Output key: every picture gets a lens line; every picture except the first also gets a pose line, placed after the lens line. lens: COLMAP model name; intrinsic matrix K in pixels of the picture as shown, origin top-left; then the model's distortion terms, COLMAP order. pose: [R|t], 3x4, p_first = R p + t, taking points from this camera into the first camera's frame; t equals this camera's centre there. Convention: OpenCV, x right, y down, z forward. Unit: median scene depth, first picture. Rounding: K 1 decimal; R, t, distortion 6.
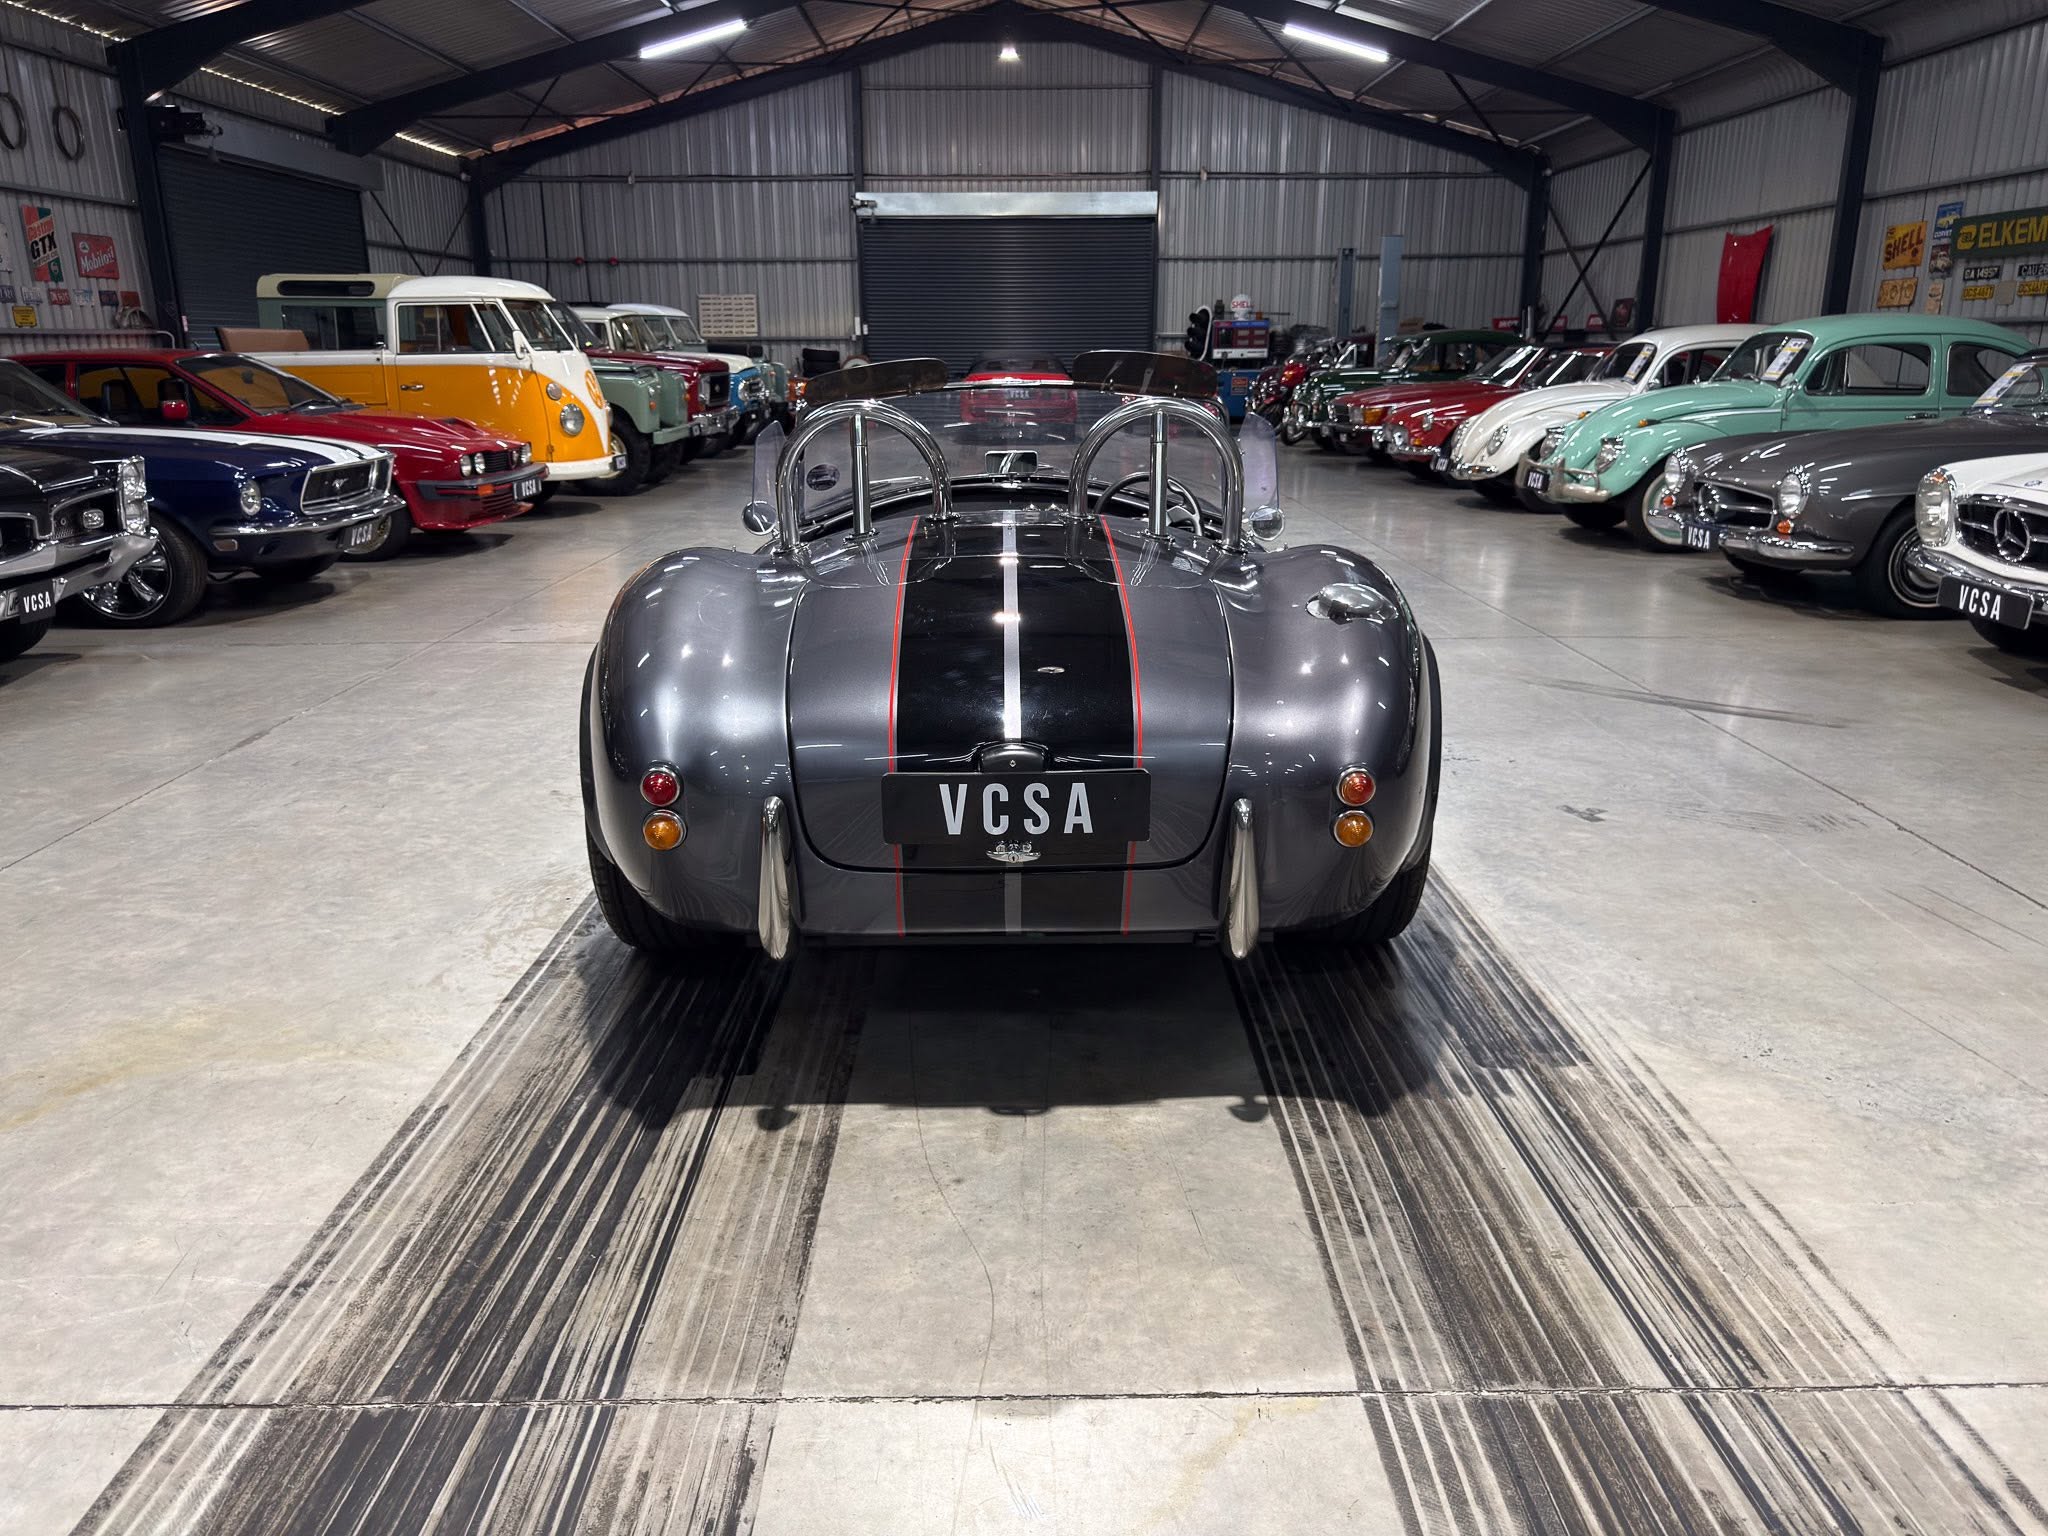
lens RADIAL K [[1460.6, 0, 1025.0], [0, 1460.6, 766.4], [0, 0, 1]] dist [0.036488, -0.043002]
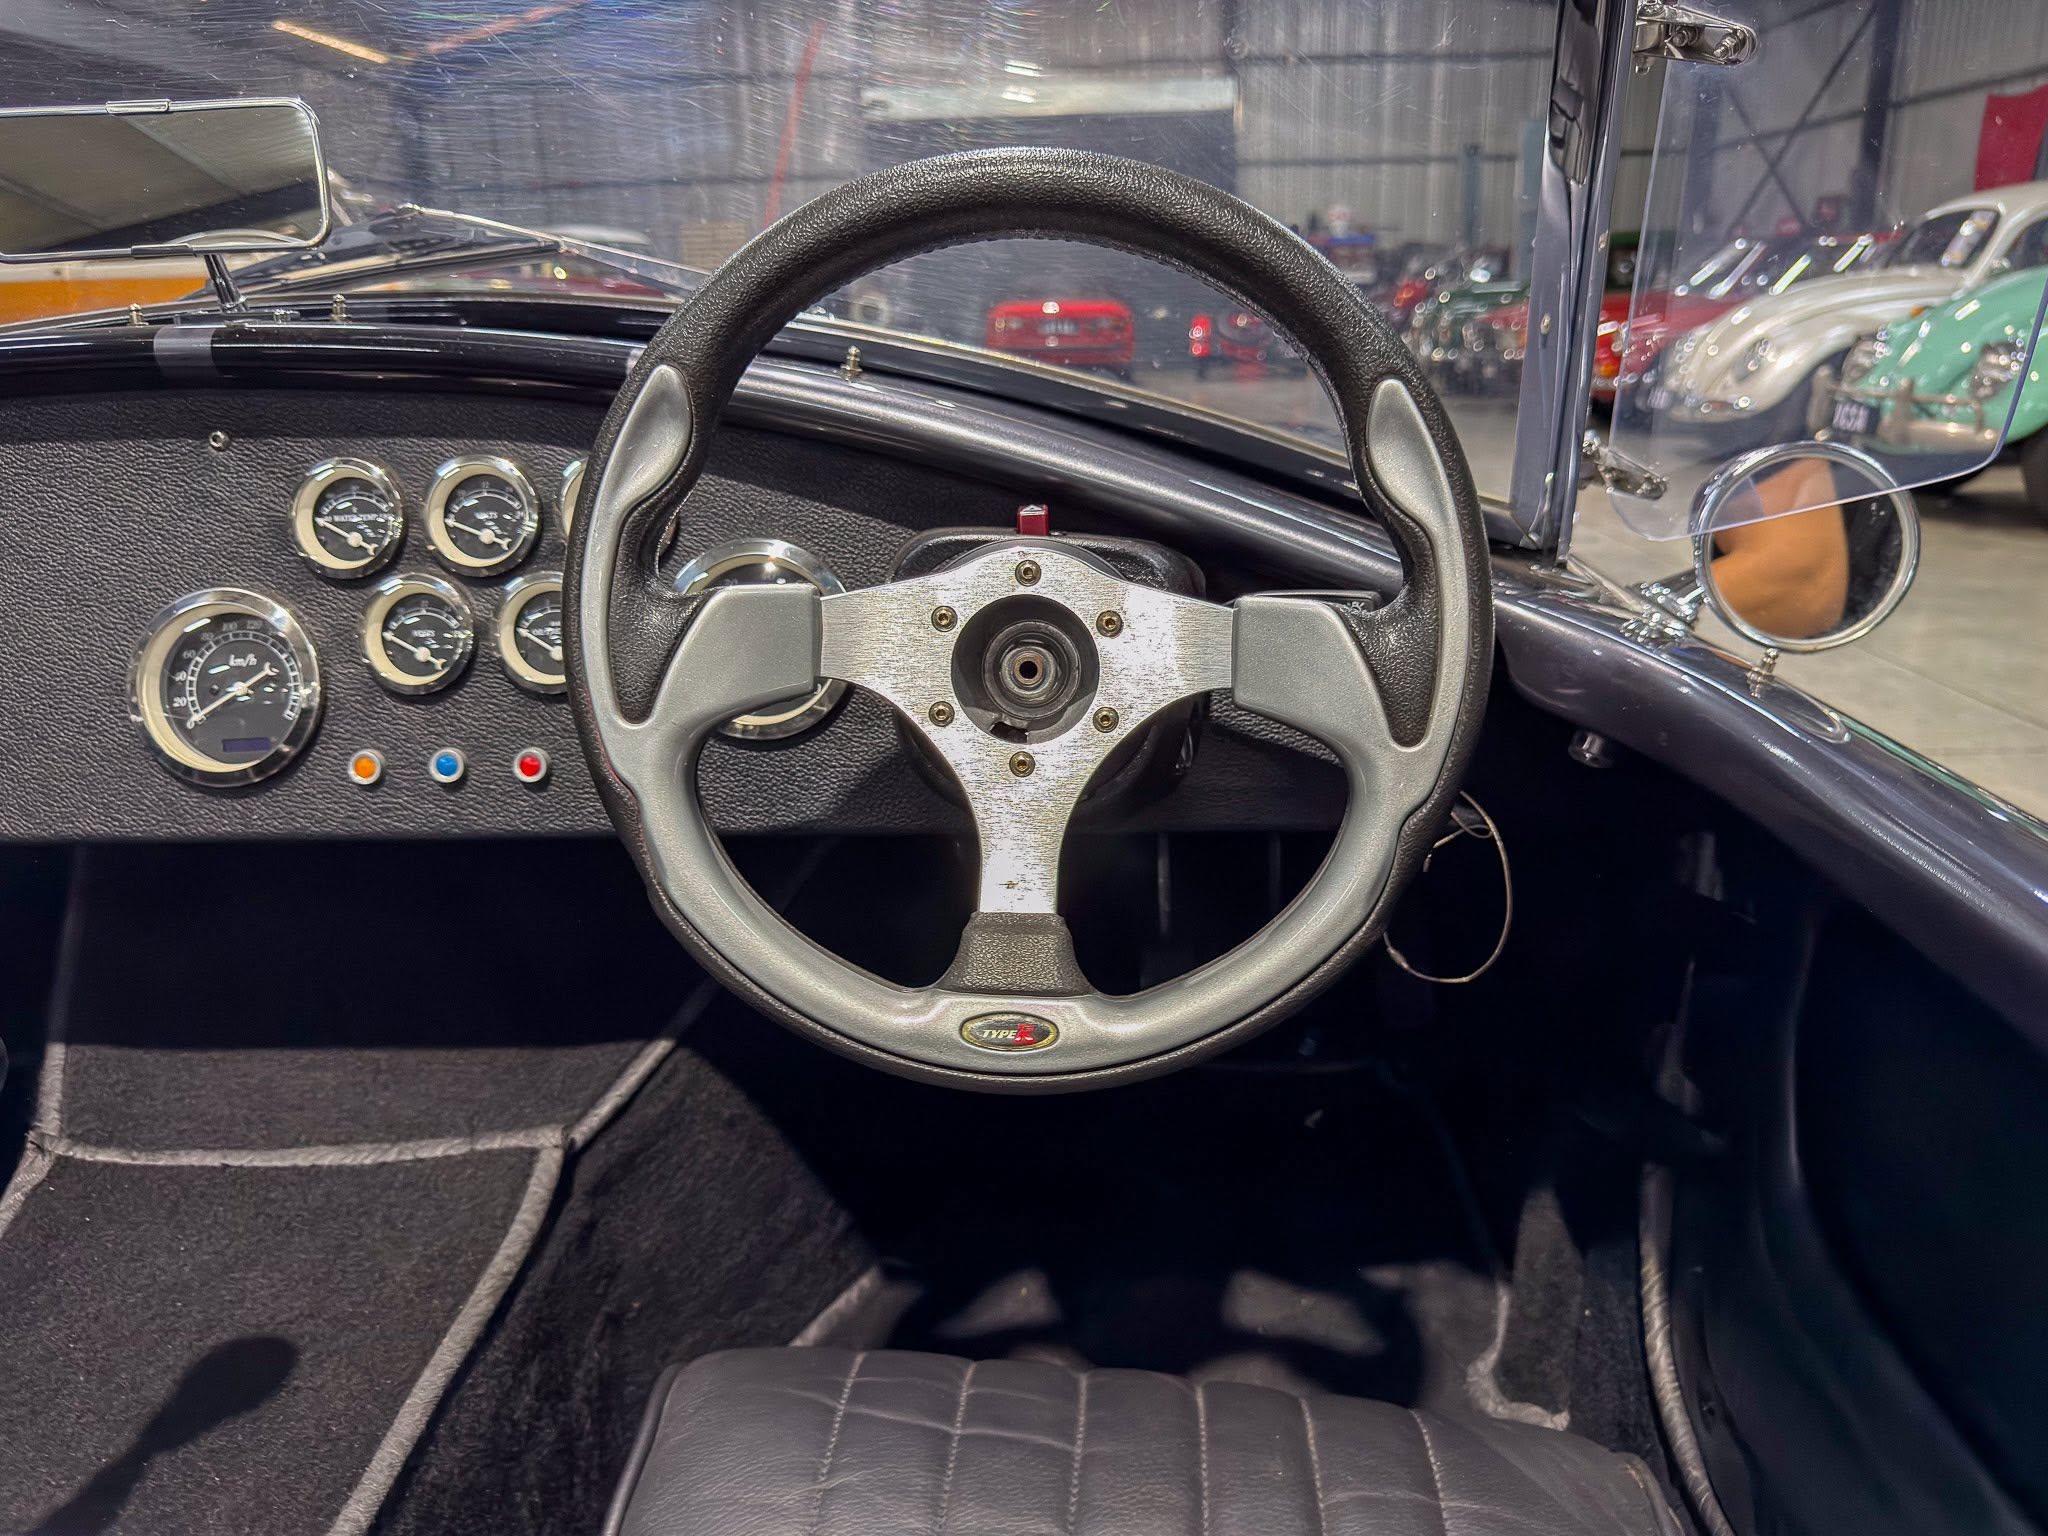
lens RADIAL K [[1523.8, 0, 1056.1], [0, 1523.8, 788.1], [0, 0, 1]] dist [-0.006321, -0.002680]
pose [[0.999400, -0.010022, -0.033146, 0.027448], [0.010998, 0.999507, 0.029395, -0.046291], [0.032835, -0.029742, 0.999018, 0.261255]]
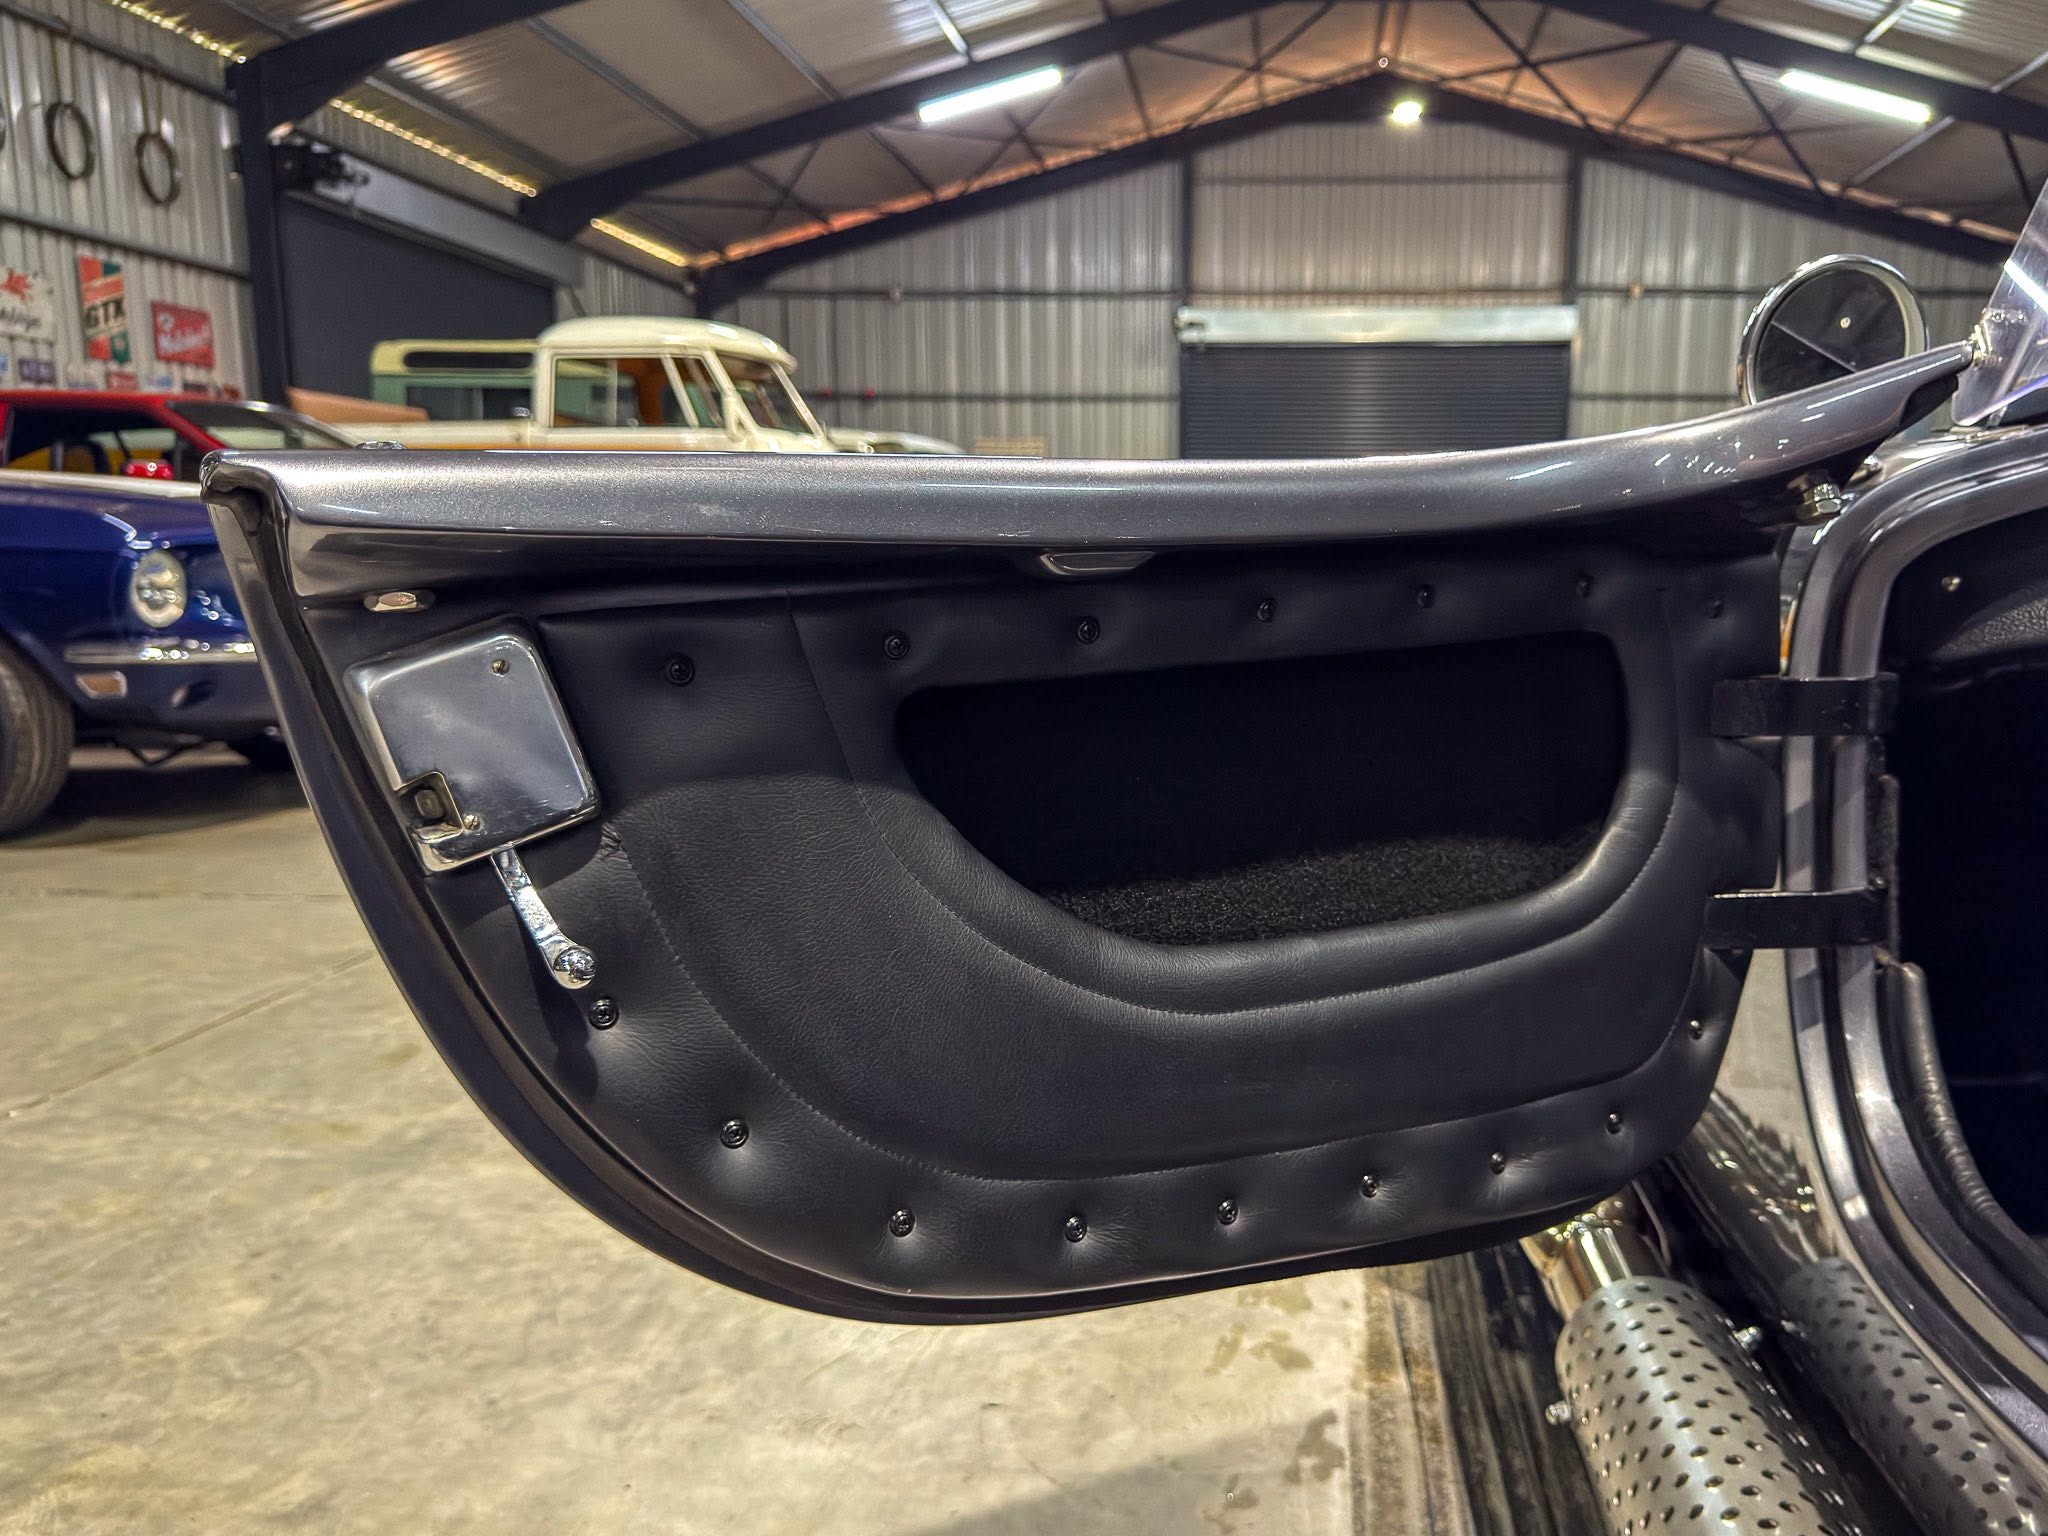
lens RADIAL K [[1696.4, 0, 1170.7], [0, 1696.4, 861.3], [0, 0, 1]] dist [-0.006938, -0.009601]
pose [[0.996616, 0.028821, -0.076982, -0.077266], [-0.036128, 0.994796, -0.095271, -0.027239], [0.073835, 0.097730, 0.992470, 0.250495]]
